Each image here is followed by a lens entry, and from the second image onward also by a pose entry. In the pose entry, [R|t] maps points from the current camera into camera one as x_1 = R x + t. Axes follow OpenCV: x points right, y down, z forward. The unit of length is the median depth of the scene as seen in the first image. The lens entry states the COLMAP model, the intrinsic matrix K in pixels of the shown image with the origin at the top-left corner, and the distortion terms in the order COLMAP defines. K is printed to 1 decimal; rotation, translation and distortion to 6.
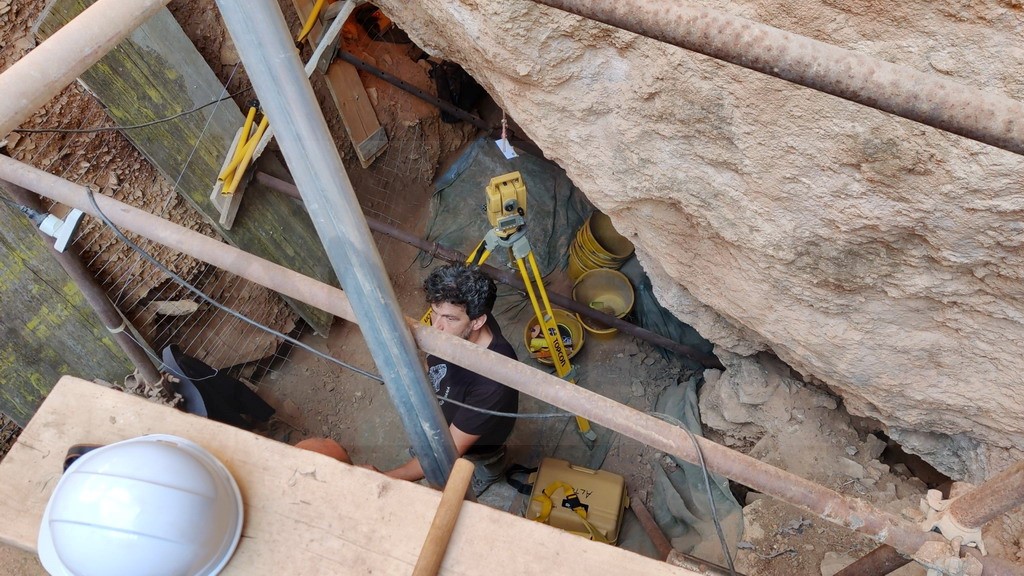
lens RADIAL K [[777.9, 0, 511.2], [0, 777.9, 288.5], [0, 0, 1]] dist [0.047194, -0.078254]
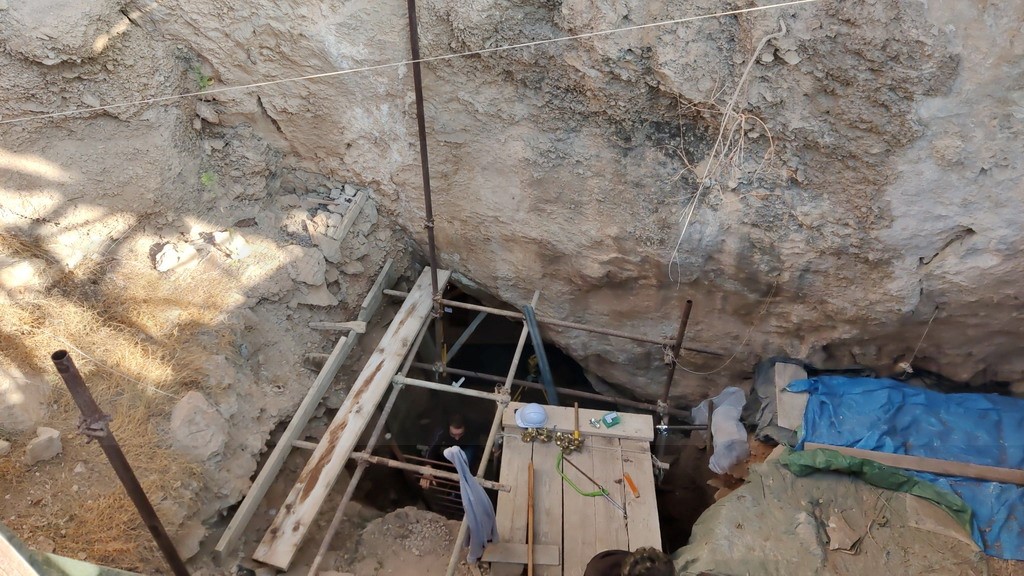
lens RADIAL K [[777.9, 0, 510.0], [0, 777.9, 285.2], [0, 0, 1]] dist [0.047194, -0.078254]
pose [[0.979453, -0.145328, 0.139827, -0.691143], [0.173173, 0.961405, -0.213803, 0.298747], [-0.103359, 0.233624, 0.966818, -2.699771]]
